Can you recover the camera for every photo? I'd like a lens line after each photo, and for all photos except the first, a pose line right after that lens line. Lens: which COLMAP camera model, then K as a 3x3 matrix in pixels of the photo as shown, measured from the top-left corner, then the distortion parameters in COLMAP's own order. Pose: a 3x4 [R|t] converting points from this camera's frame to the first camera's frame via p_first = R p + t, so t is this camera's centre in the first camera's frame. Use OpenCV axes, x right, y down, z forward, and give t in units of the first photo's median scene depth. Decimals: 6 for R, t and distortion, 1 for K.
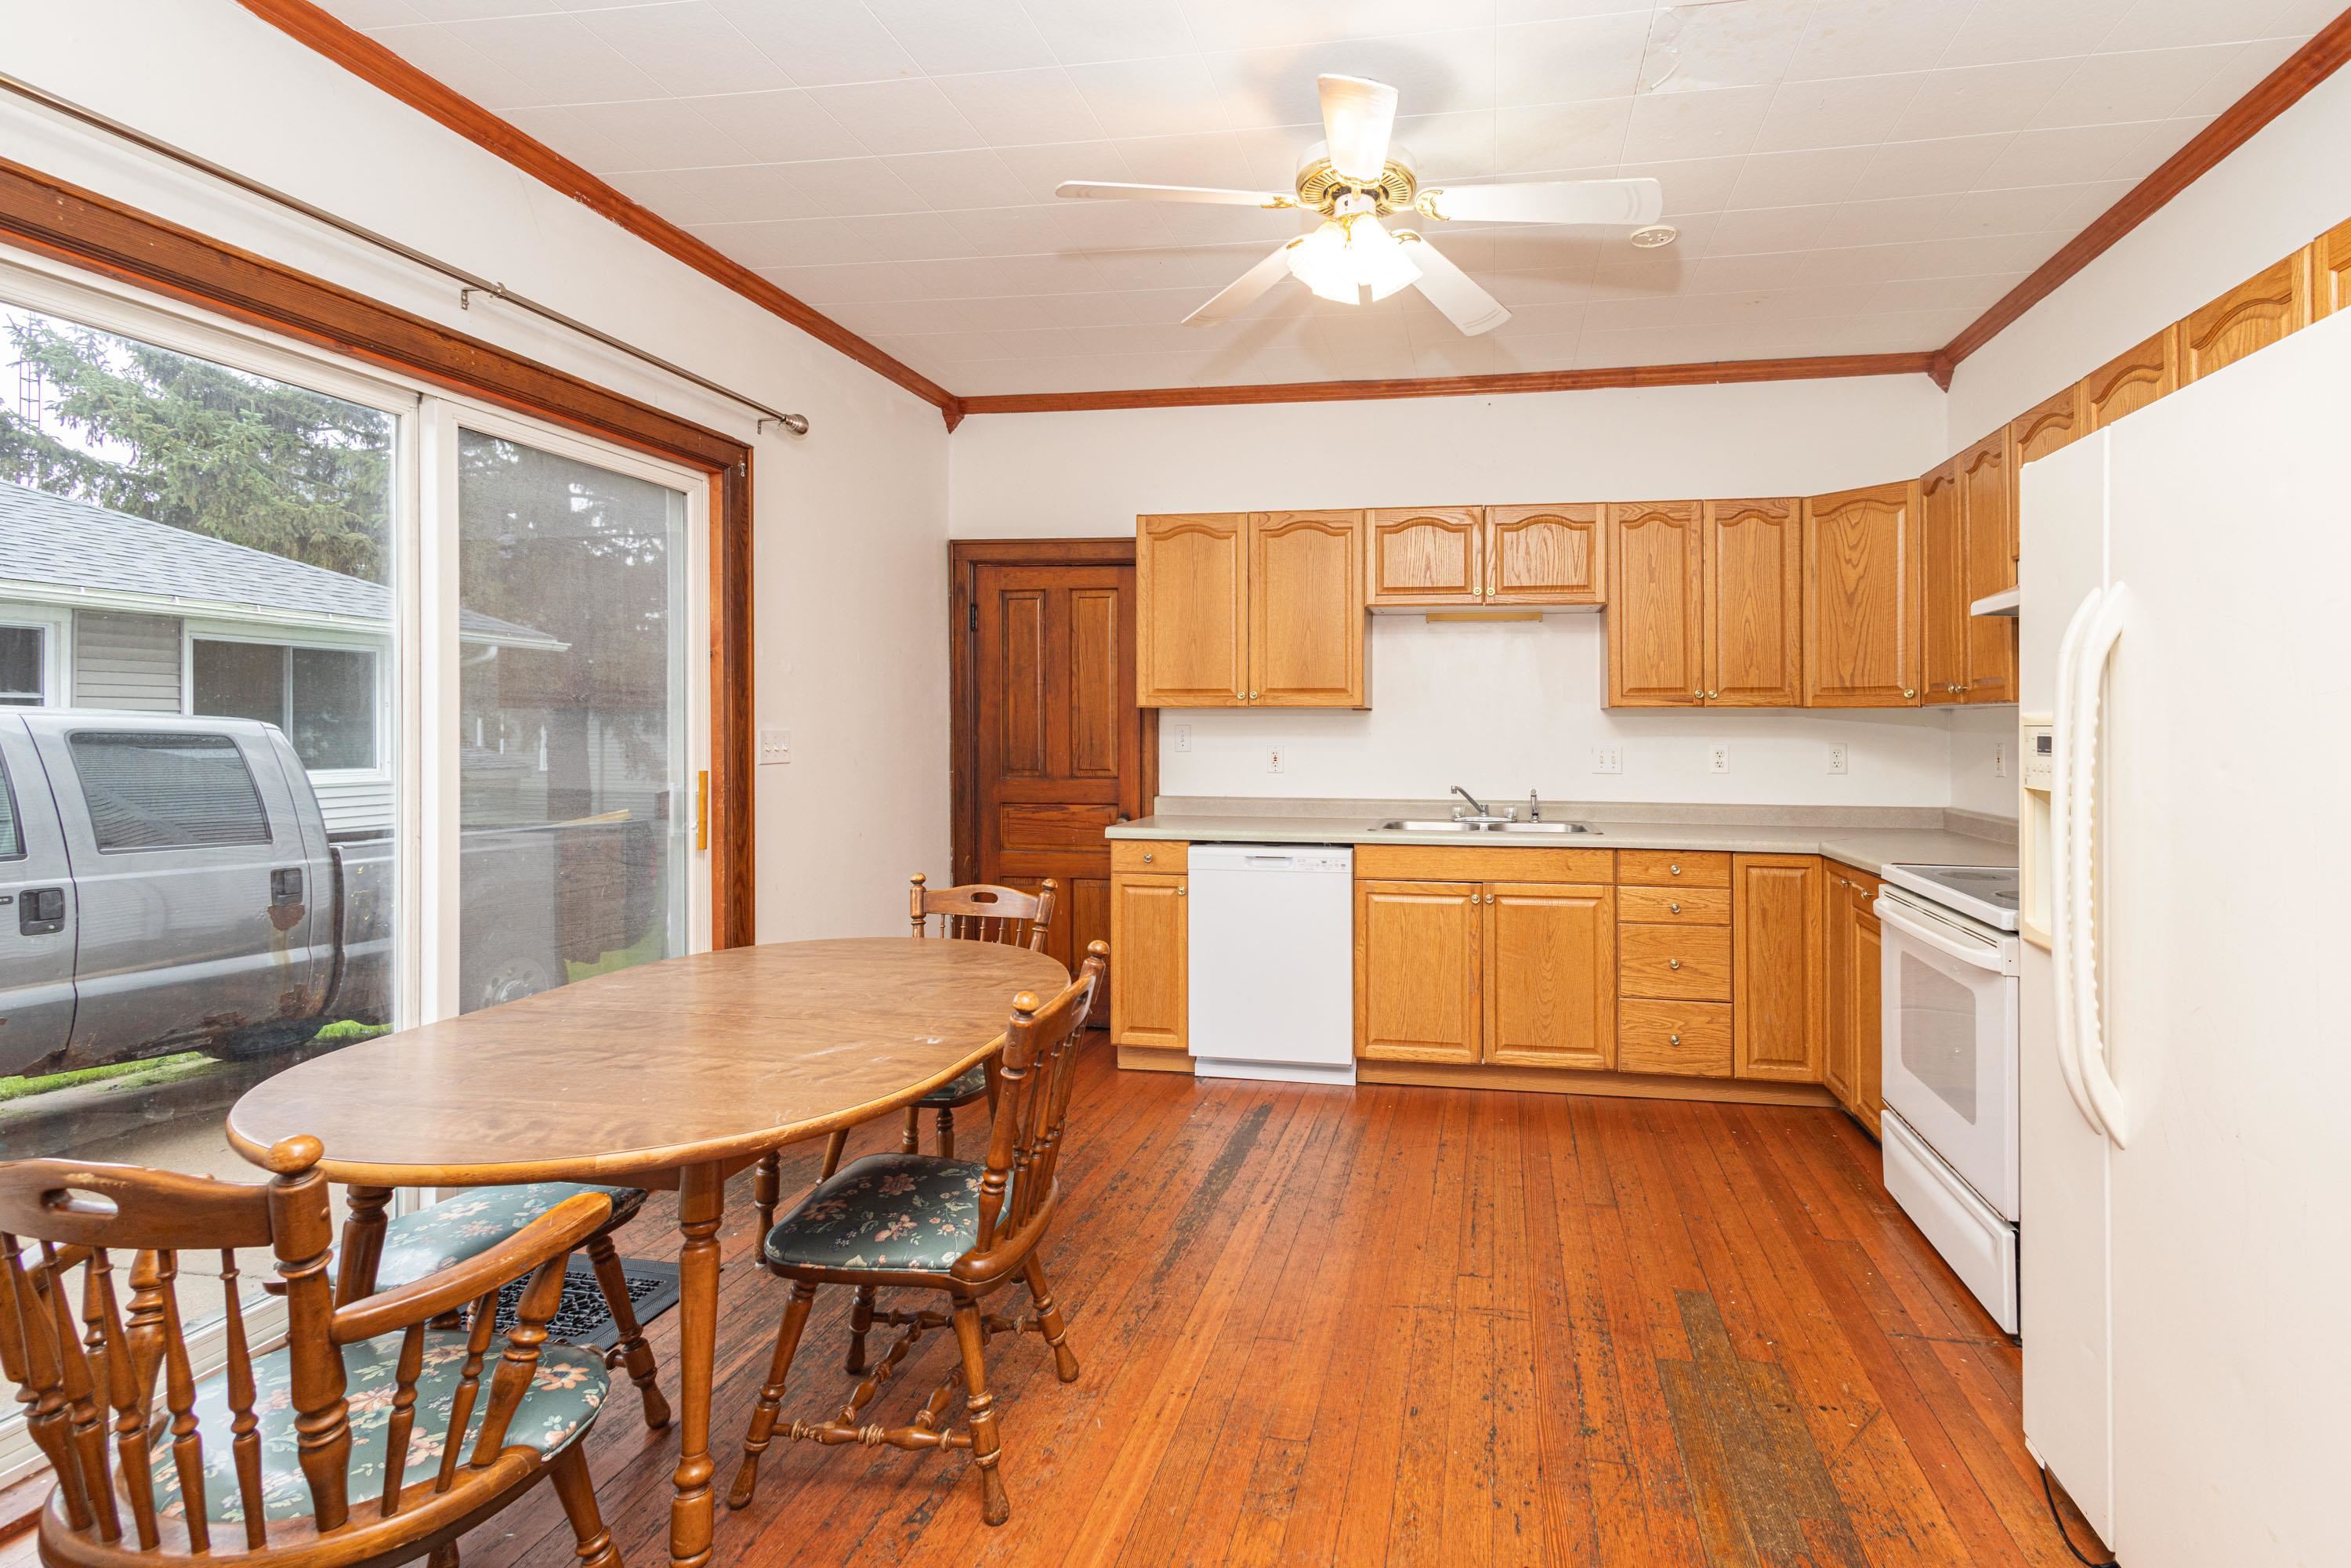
lens RADIAL K [[1130.7, 0, 1320.6], [0, 1130.7, 727.9], [0, 0, 1]] dist [0.000993, 0.000348]
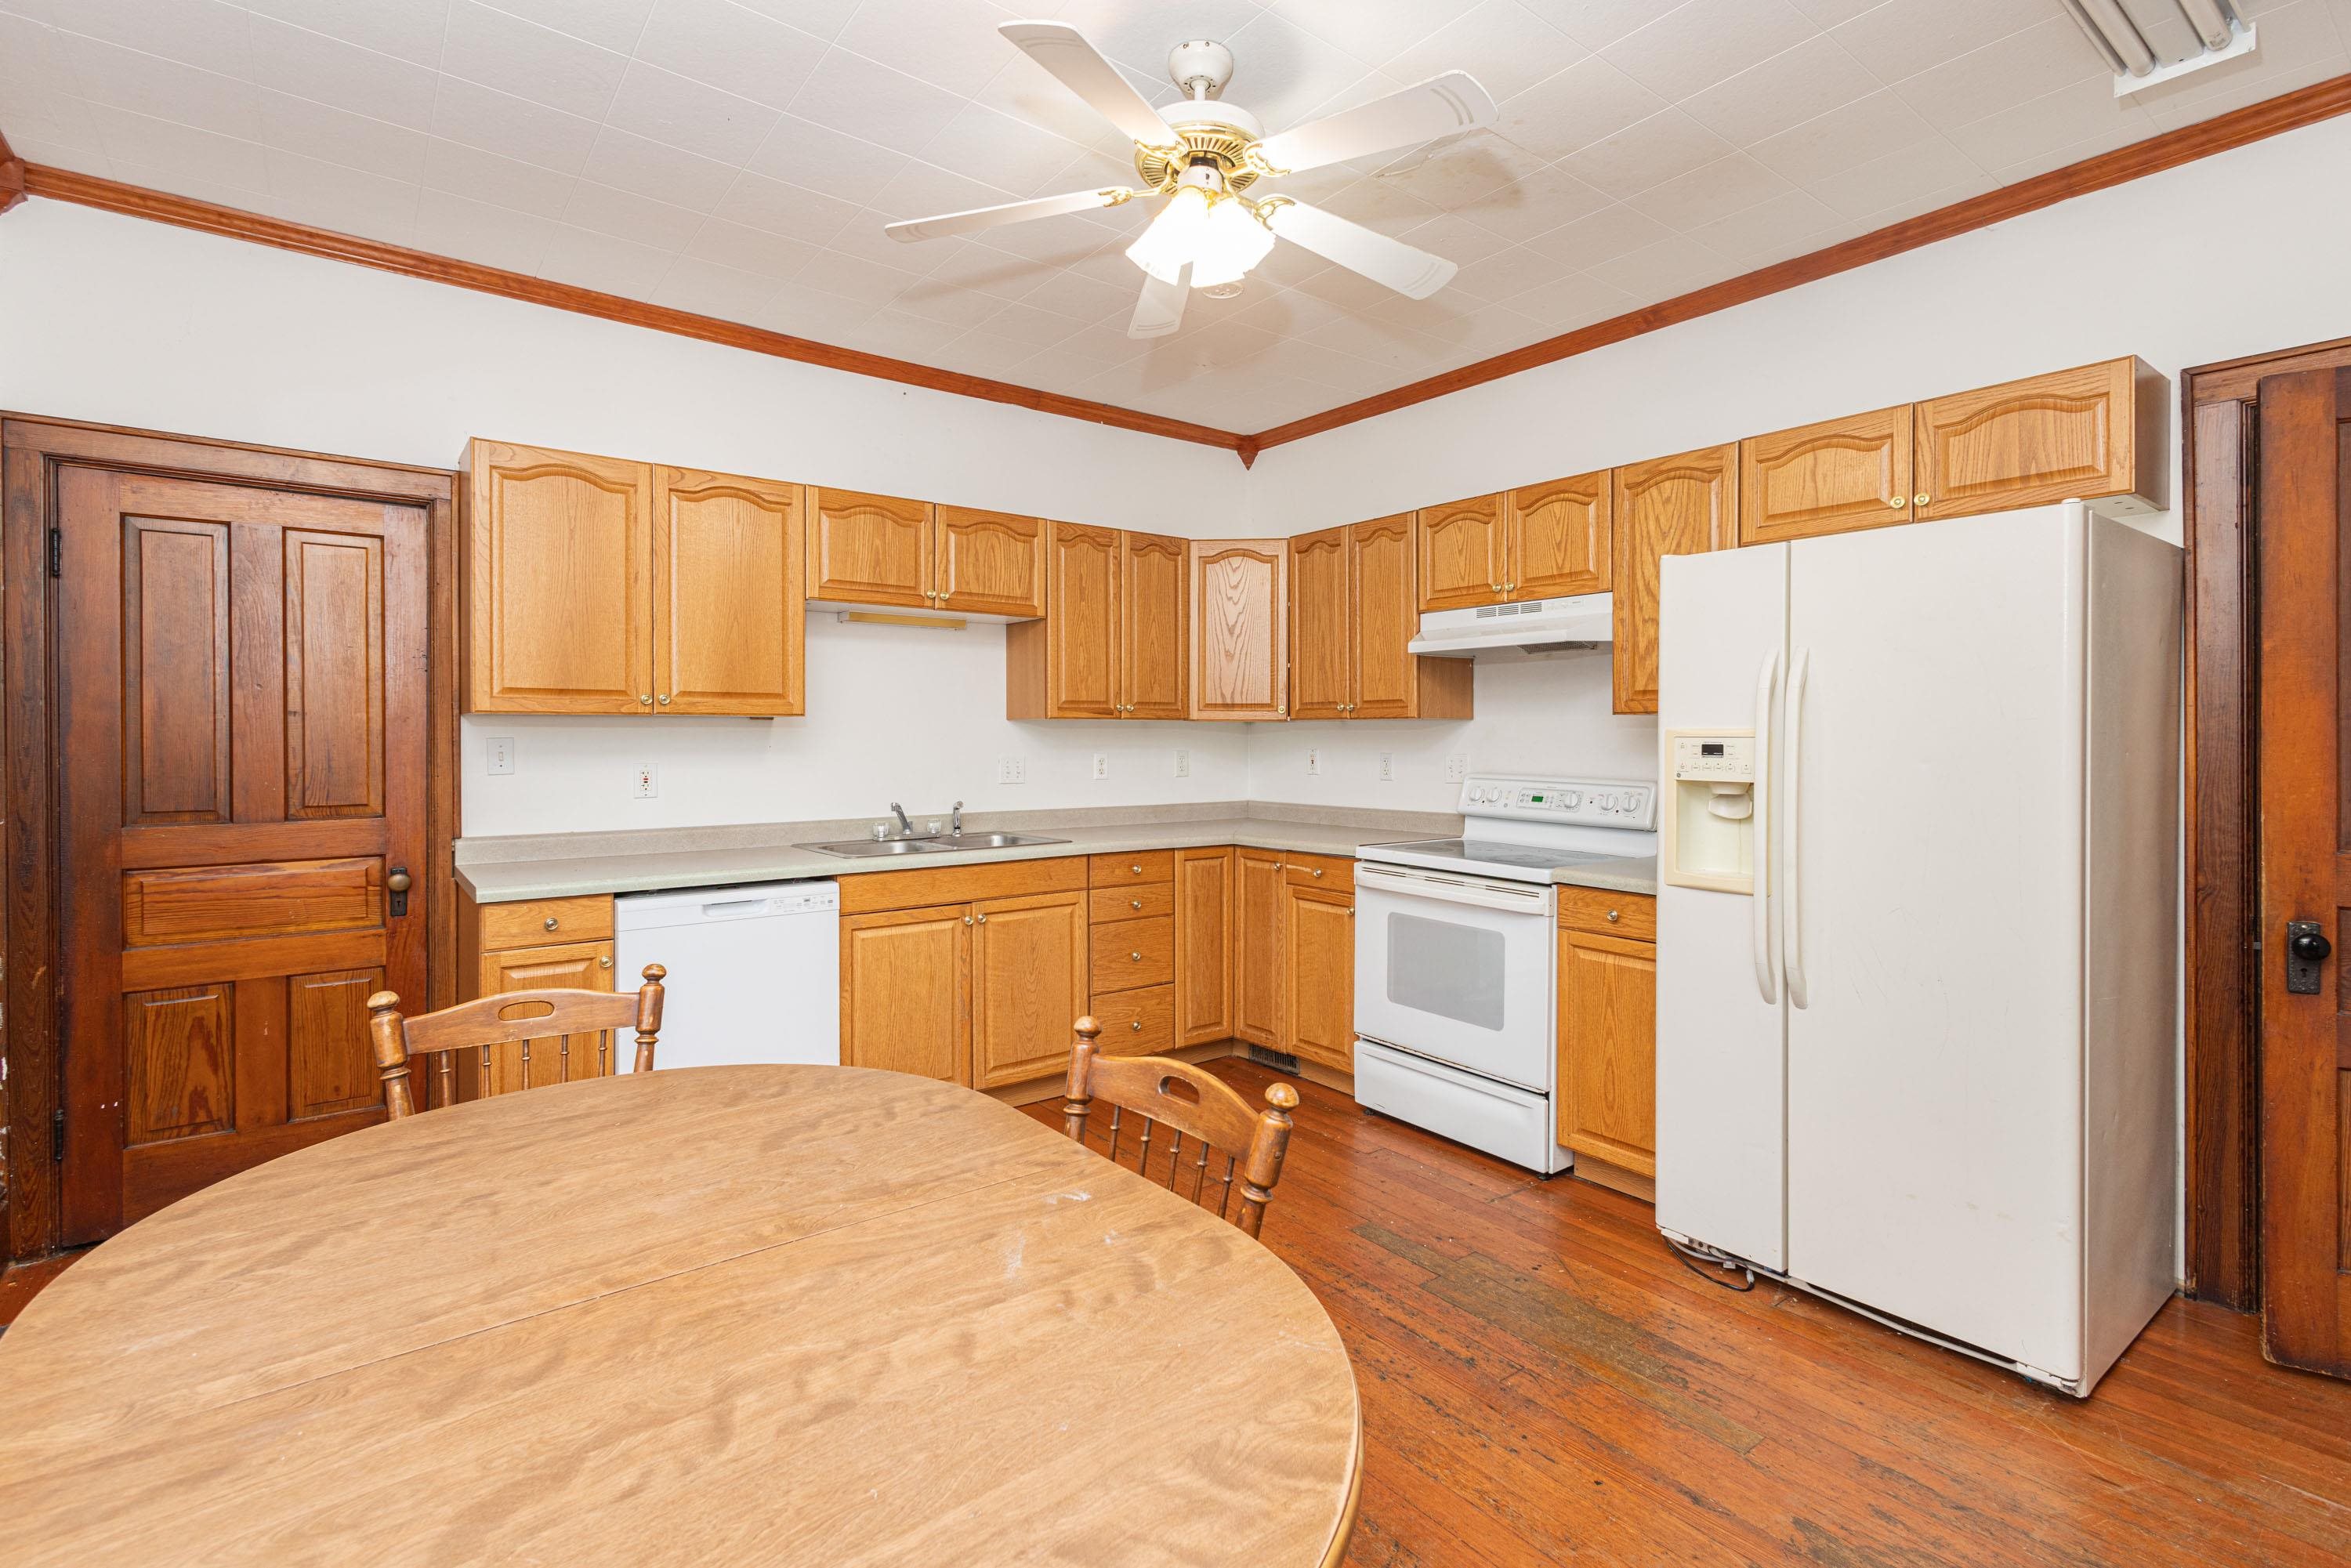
lens RADIAL K [[1075.0, 0, 1186.4], [0, 1075.0, 741.3], [0, 0, 1]] dist [0.002108, 0.000637]
pose [[0.683243, -0.007179, 0.730156, -0.389410], [0.003984, 0.999973, 0.006104, -0.003321], [-0.730180, -0.001261, 0.683254, 0.249407]]
